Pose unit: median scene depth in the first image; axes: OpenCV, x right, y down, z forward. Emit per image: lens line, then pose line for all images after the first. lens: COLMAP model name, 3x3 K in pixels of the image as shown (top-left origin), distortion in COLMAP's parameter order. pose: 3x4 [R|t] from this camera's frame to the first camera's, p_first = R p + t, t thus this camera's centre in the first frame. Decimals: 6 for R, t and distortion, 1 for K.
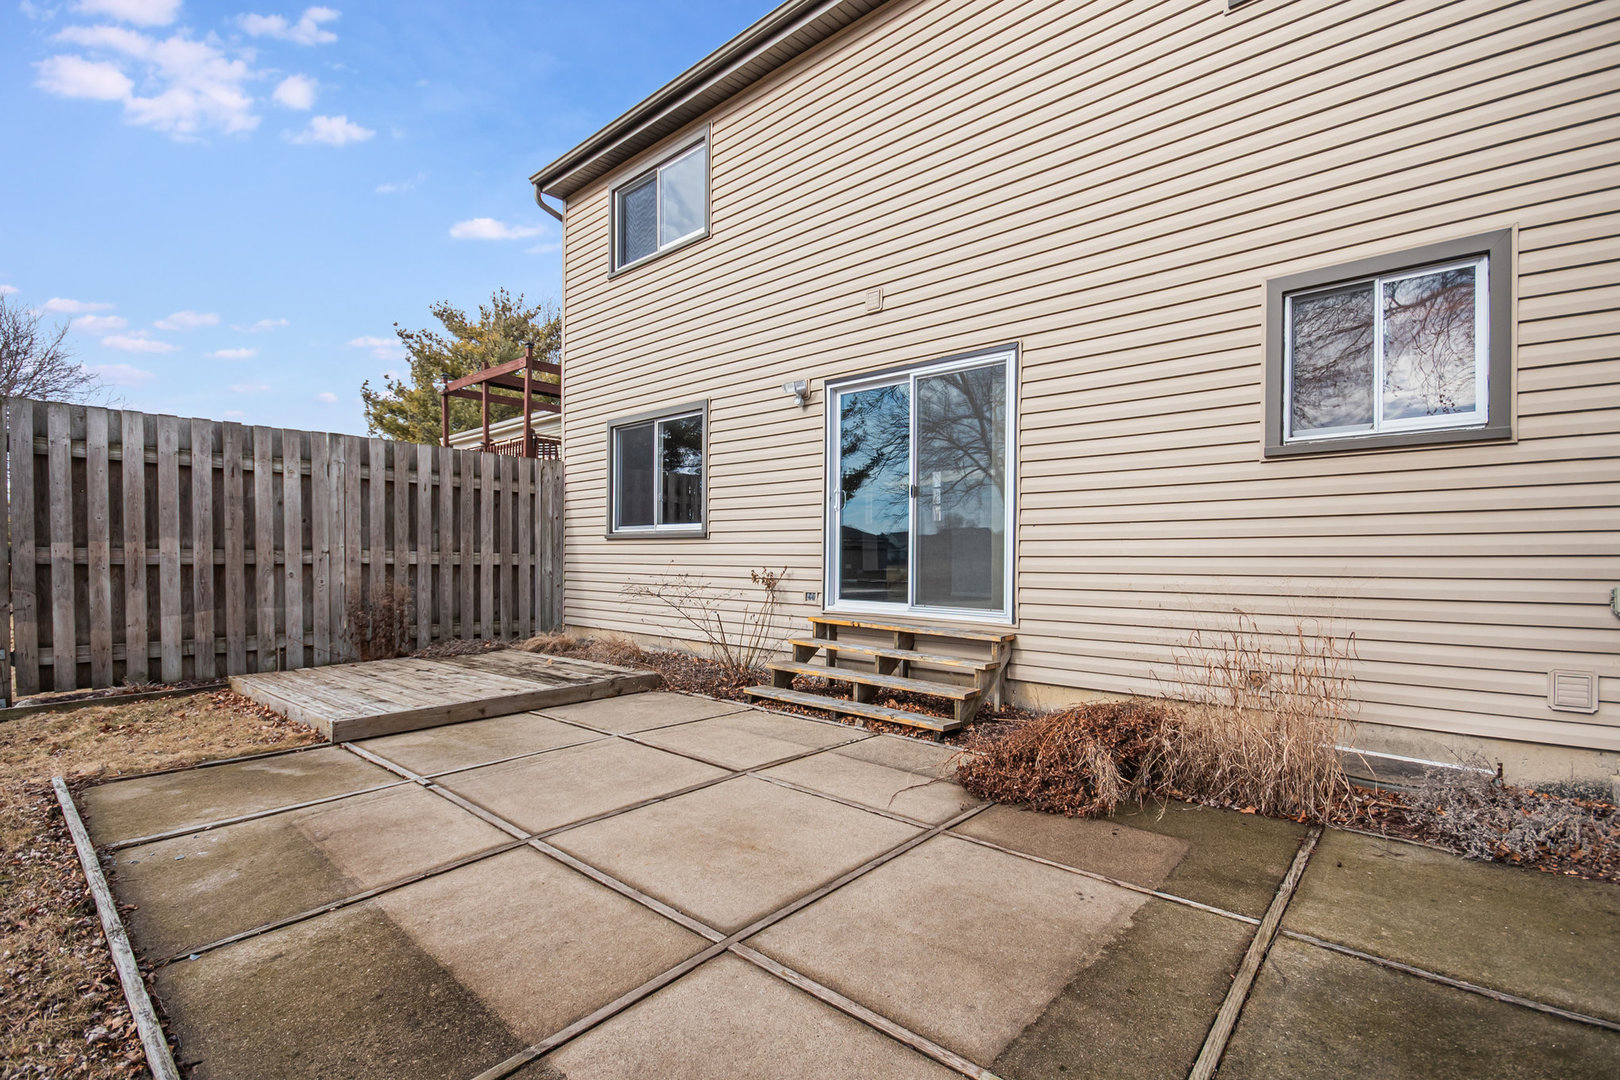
lens RADIAL K [[714.2, 0, 828.2], [0, 714.2, 567.6], [0, 0, 1]] dist [-0.004090, -0.000931]
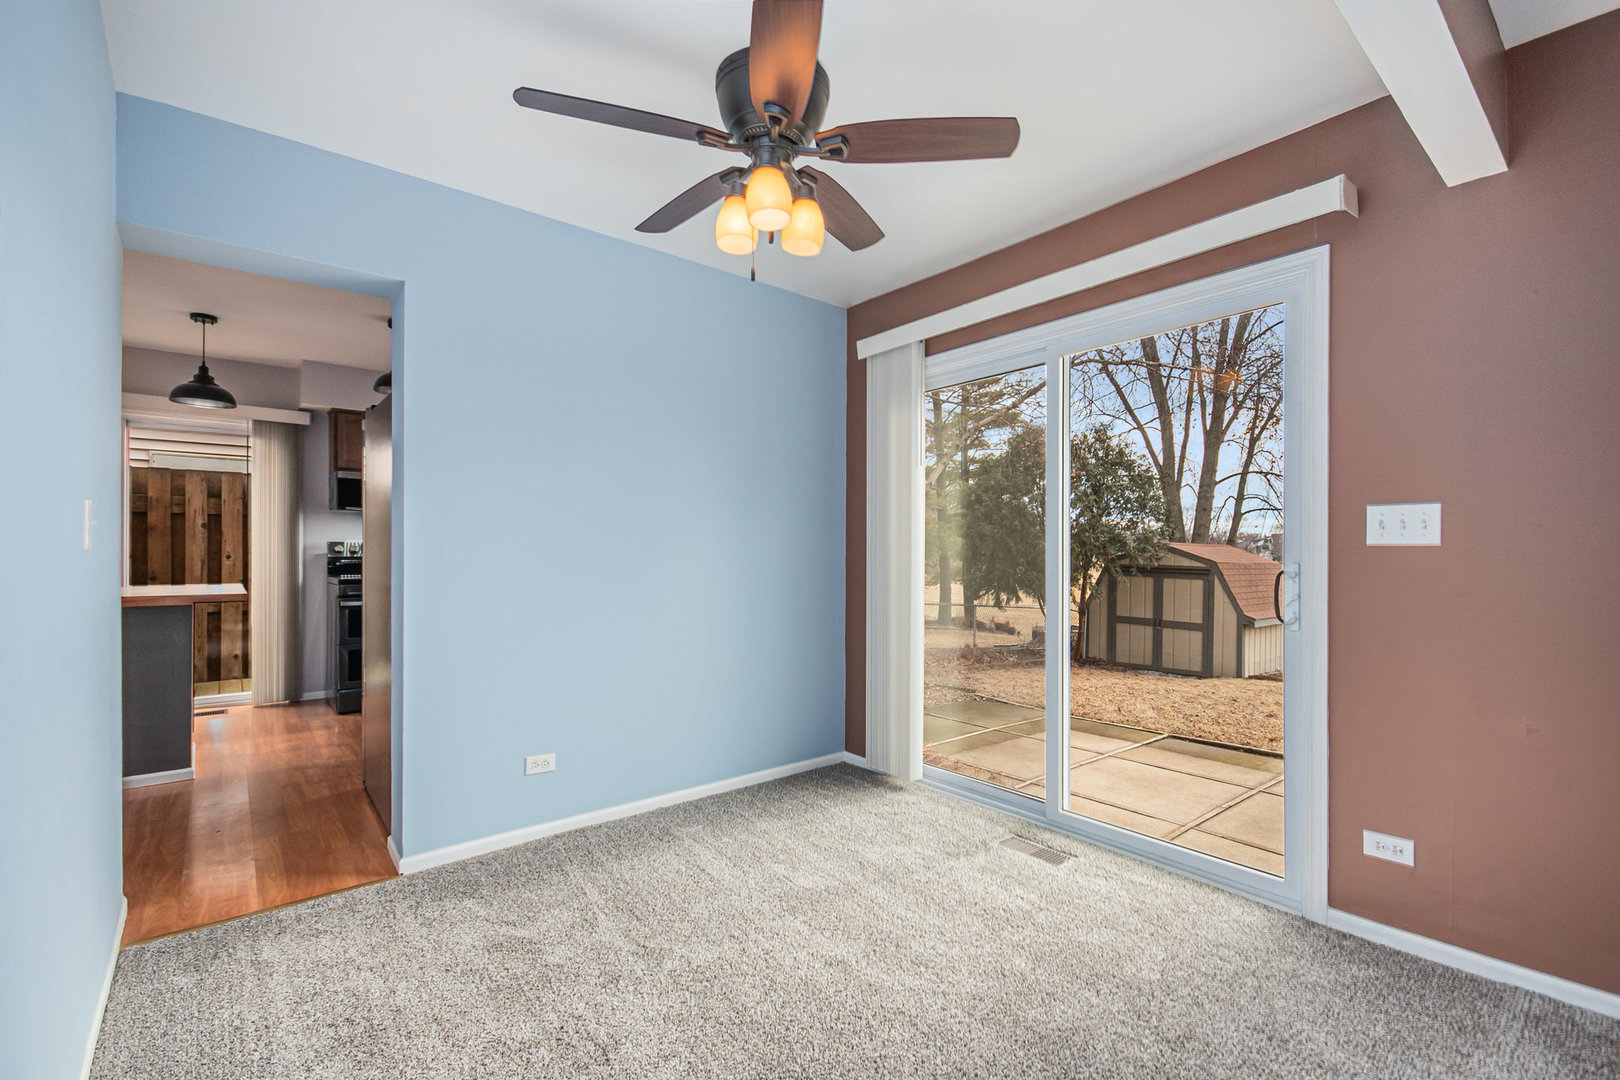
lens RADIAL K [[714.2, 0, 808.0], [0, 714.2, 546.1], [0, 0, 1]] dist [-0.004090, -0.000931]
pose [[-0.984224, -0.005147, 0.176851, 0.185587], [-0.003561, 0.999951, 0.009287, -0.123839], [-0.176890, 0.008511, -0.984194, 1.333539]]
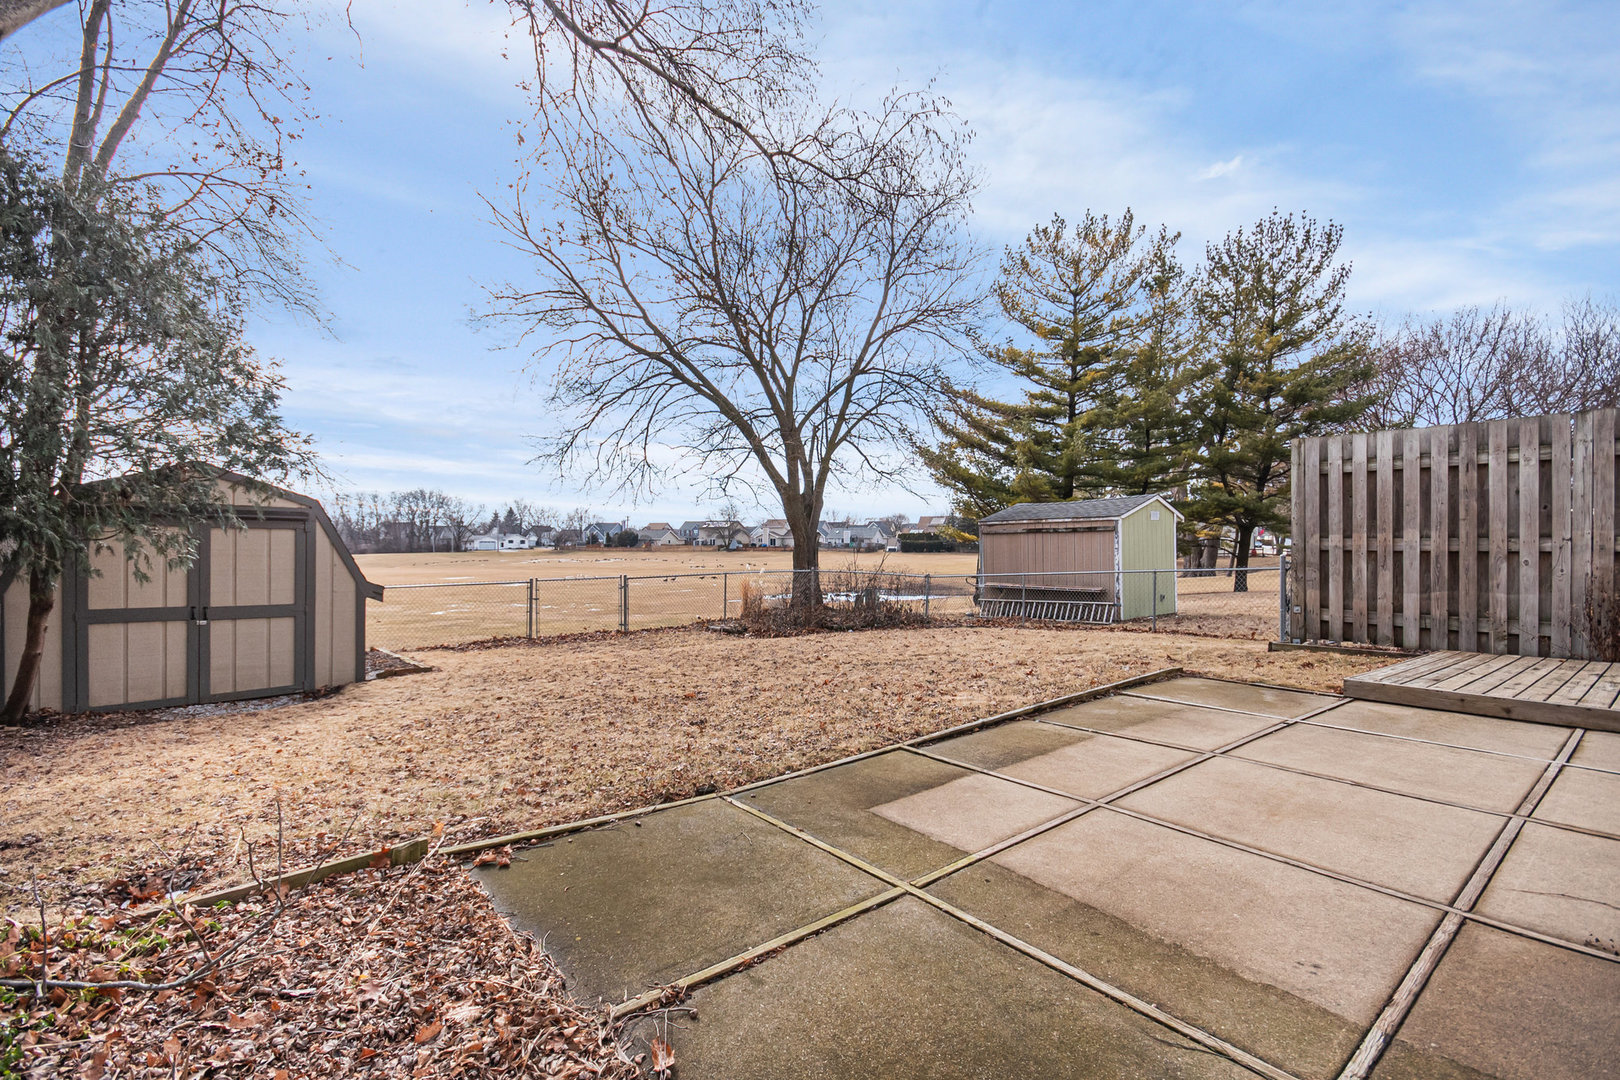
lens RADIAL K [[714.2, 0, 807.3], [0, 714.2, 542.4], [0, 0, 1]] dist [-0.004090, -0.000931]
pose [[-0.190497, -0.006633, -0.981665, 0.450821], [-0.014238, 0.999891, -0.003993, 0.000310], [0.981585, 0.013216, -0.190570, 0.216303]]
